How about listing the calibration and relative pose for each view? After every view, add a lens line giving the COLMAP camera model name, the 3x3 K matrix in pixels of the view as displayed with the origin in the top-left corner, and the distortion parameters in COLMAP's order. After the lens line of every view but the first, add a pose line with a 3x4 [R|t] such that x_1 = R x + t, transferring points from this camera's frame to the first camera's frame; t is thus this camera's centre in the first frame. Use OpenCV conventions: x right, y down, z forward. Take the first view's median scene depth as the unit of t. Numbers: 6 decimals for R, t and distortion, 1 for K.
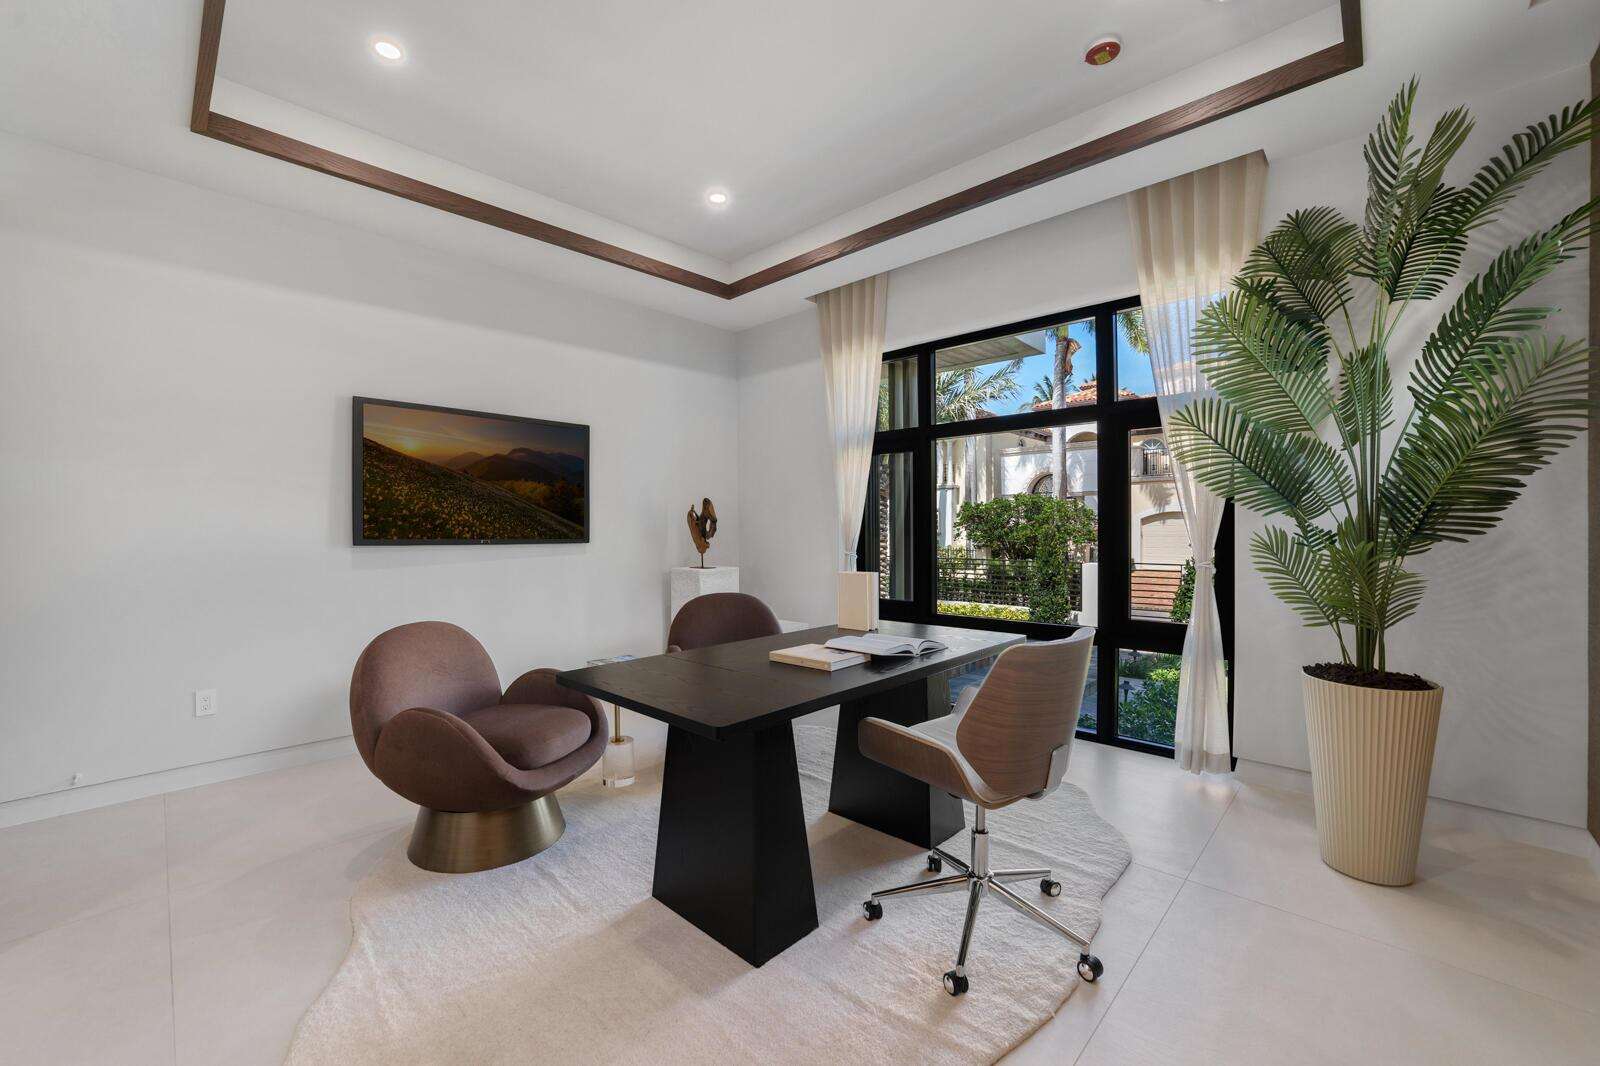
lens RADIAL K [[657.3, 0, 797.2], [0, 657.3, 533.1], [0, 0, 1]] dist [-0.003826, -0.000005]
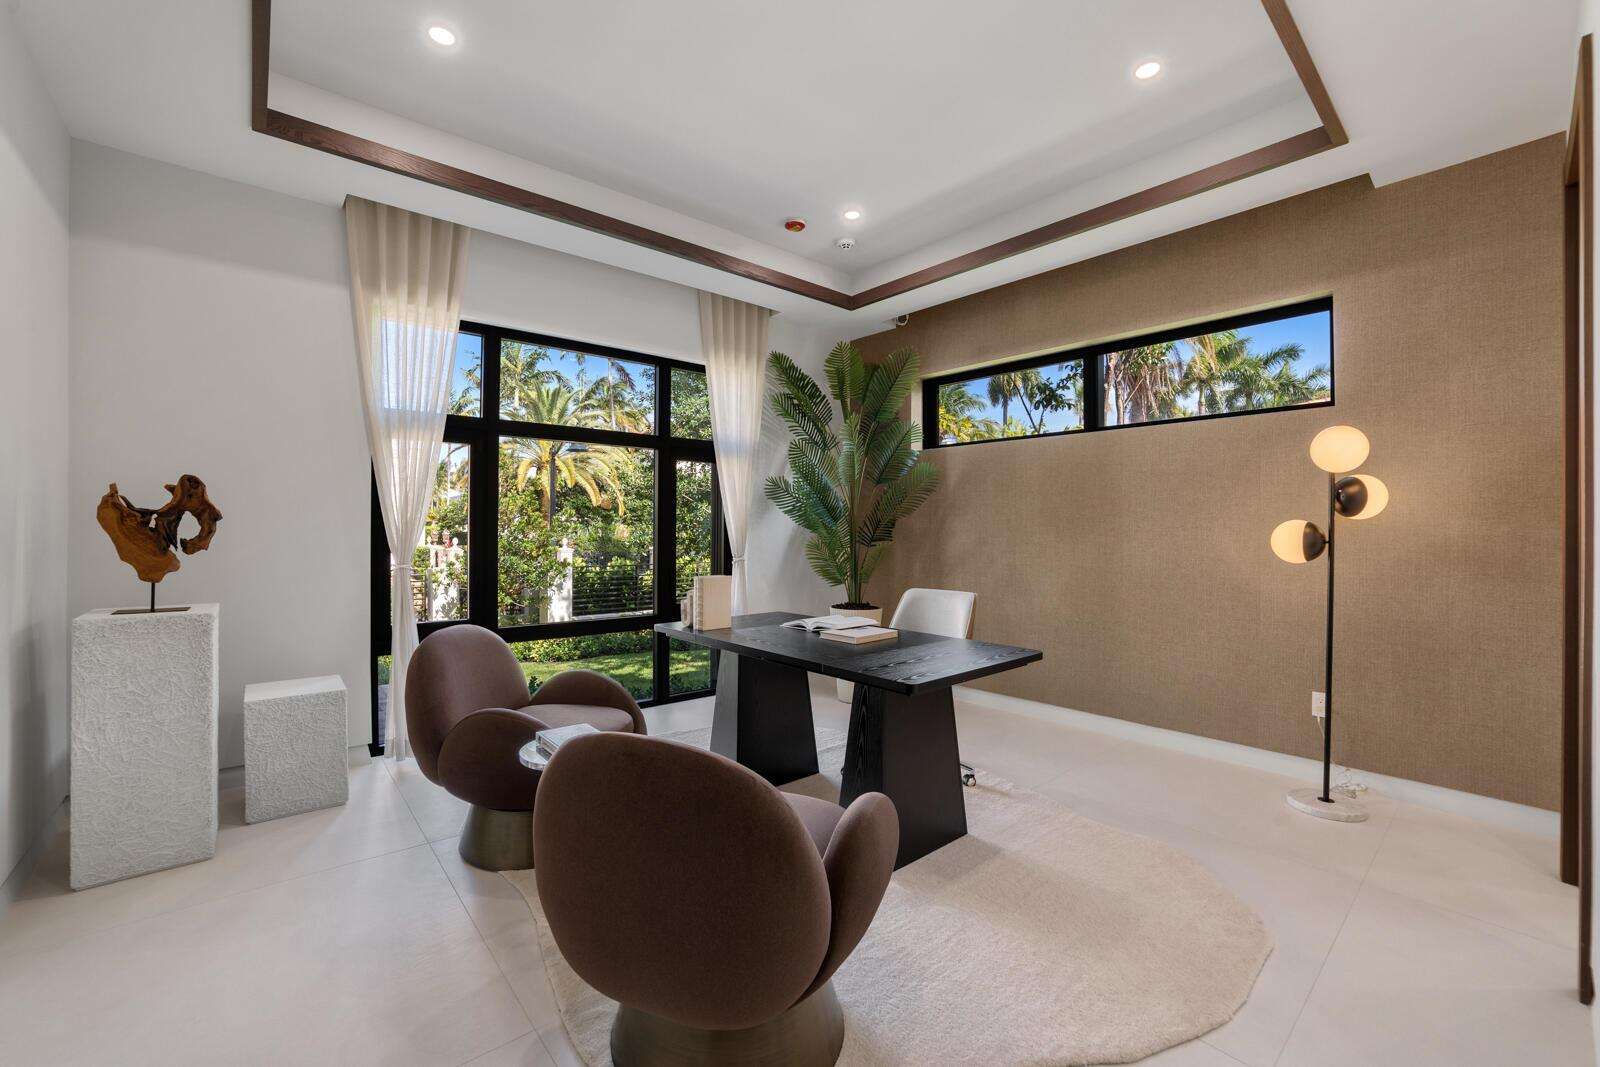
lens RADIAL K [[657.3, 0, 797.0], [0, 657.3, 533.3], [0, 0, 1]] dist [-0.003826, -0.000005]
pose [[0.122338, 0.007150, 0.992463, -0.687433], [0.008931, 0.999926, -0.008305, 0.002293], [-0.992448, 0.009880, 0.122265, 0.526972]]
